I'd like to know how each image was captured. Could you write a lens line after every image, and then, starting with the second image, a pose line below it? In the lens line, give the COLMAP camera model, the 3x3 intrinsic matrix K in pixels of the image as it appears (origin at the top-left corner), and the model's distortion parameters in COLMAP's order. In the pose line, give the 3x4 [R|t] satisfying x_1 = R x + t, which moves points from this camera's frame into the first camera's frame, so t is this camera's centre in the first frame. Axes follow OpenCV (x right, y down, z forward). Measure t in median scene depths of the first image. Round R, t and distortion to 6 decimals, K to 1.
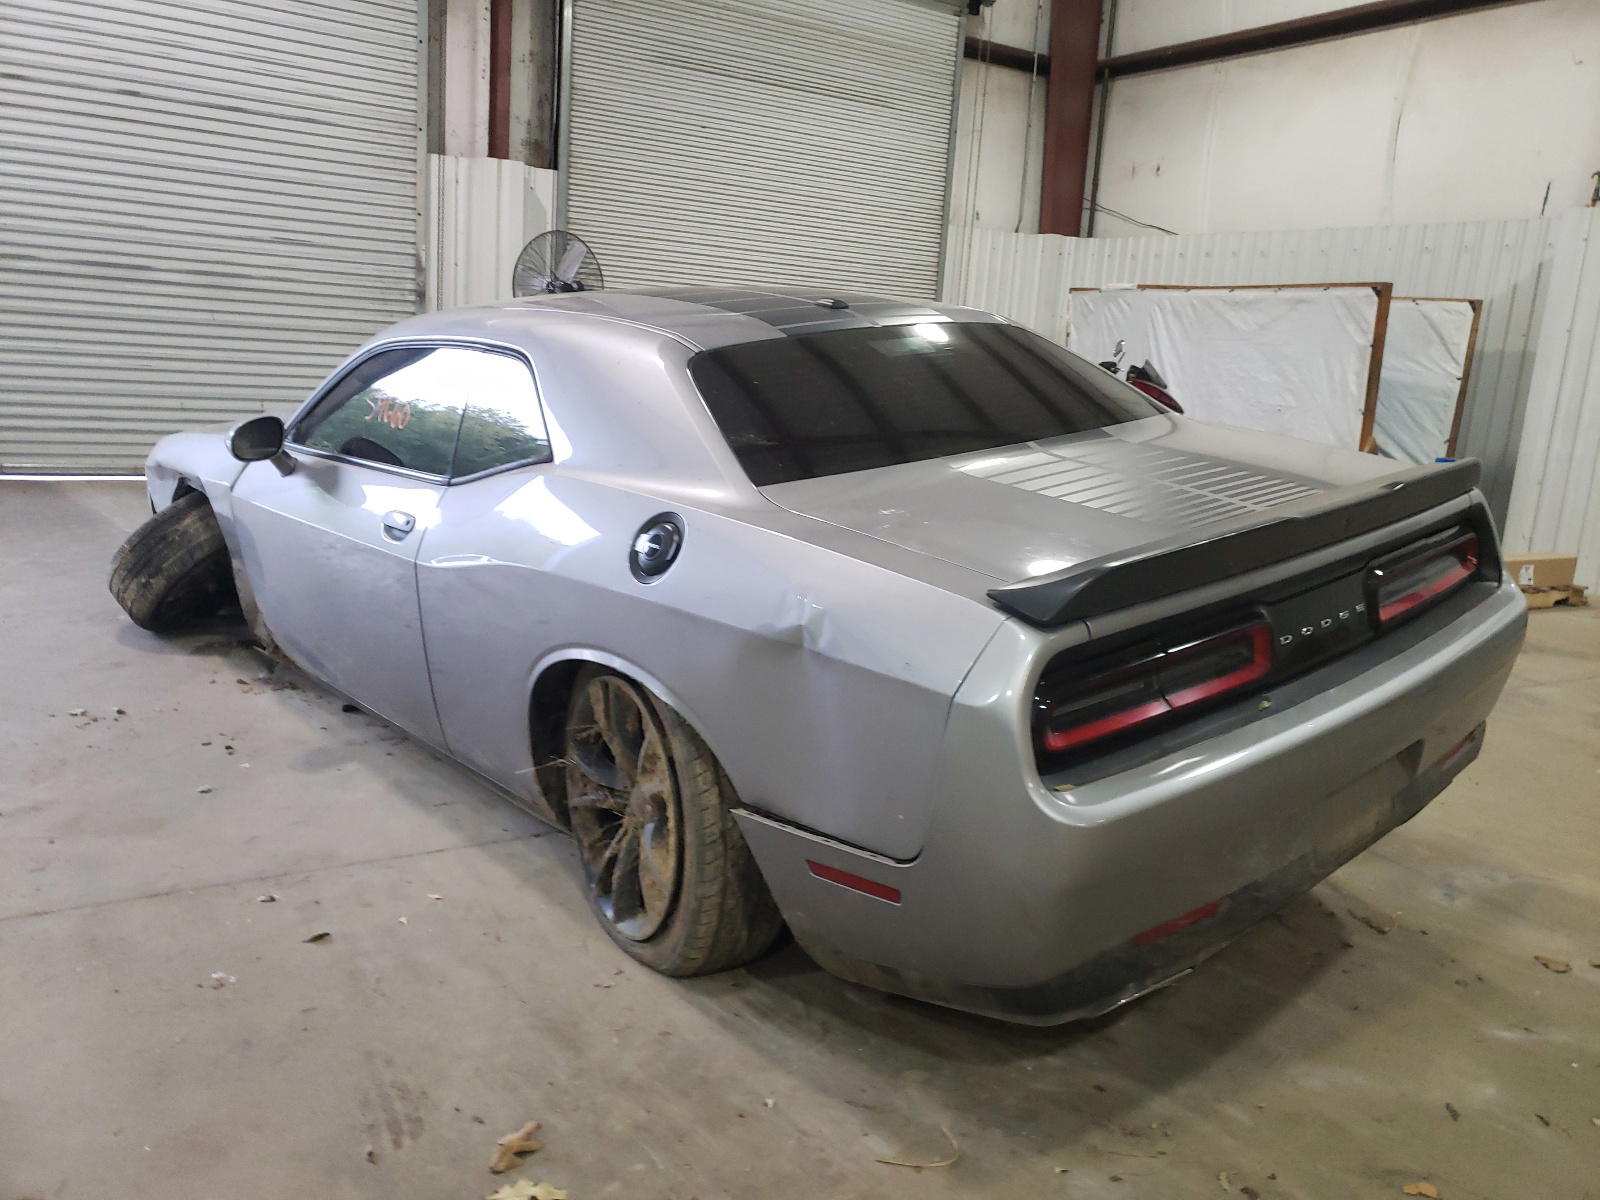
lens RADIAL K [[1227.4, 0, 804.4], [0, 1227.4, 597.2], [0, 0, 1]] dist [0.042955, 0.003356]
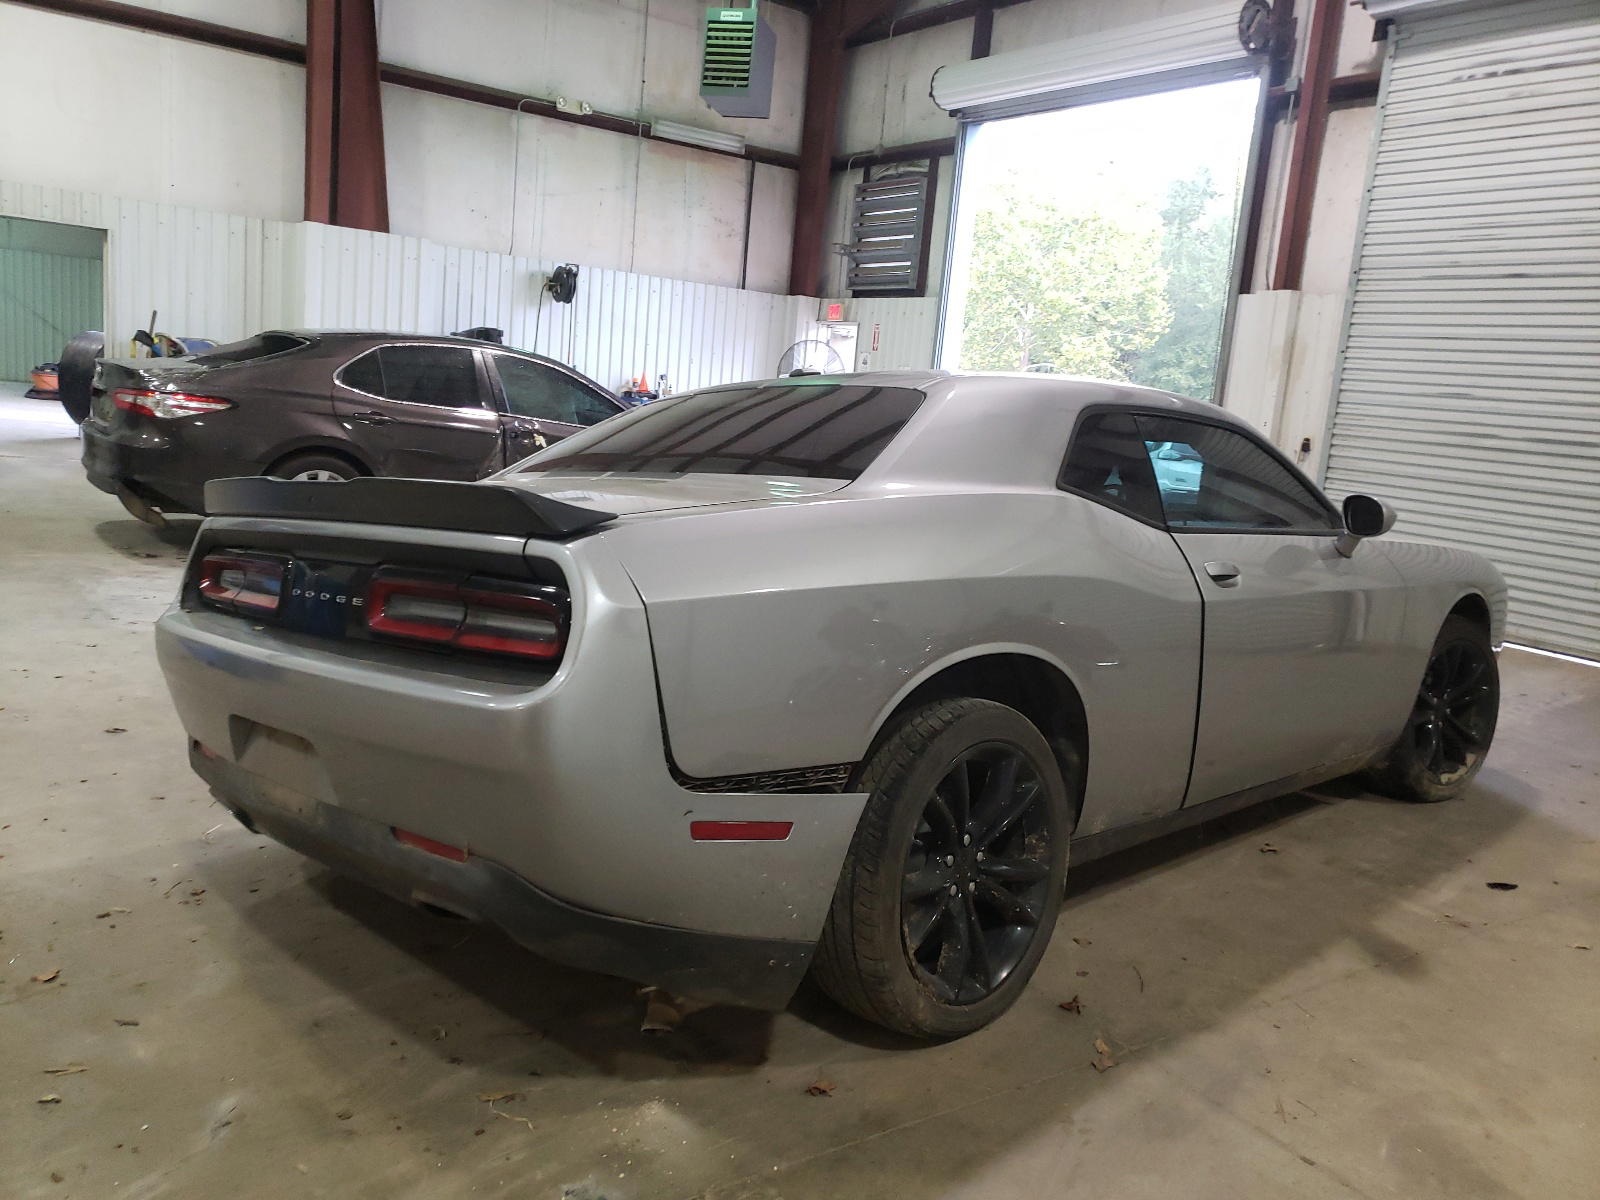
lens RADIAL K [[1227.4, 0, 804.4], [0, 1227.4, 597.2], [0, 0, 1]] dist [0.042955, 0.003356]
pose [[0.067103, 0.105172, -0.992187, 1.330108], [-0.292578, 0.952787, 0.081208, -0.158026], [0.953884, 0.284843, 0.094706, 1.139075]]
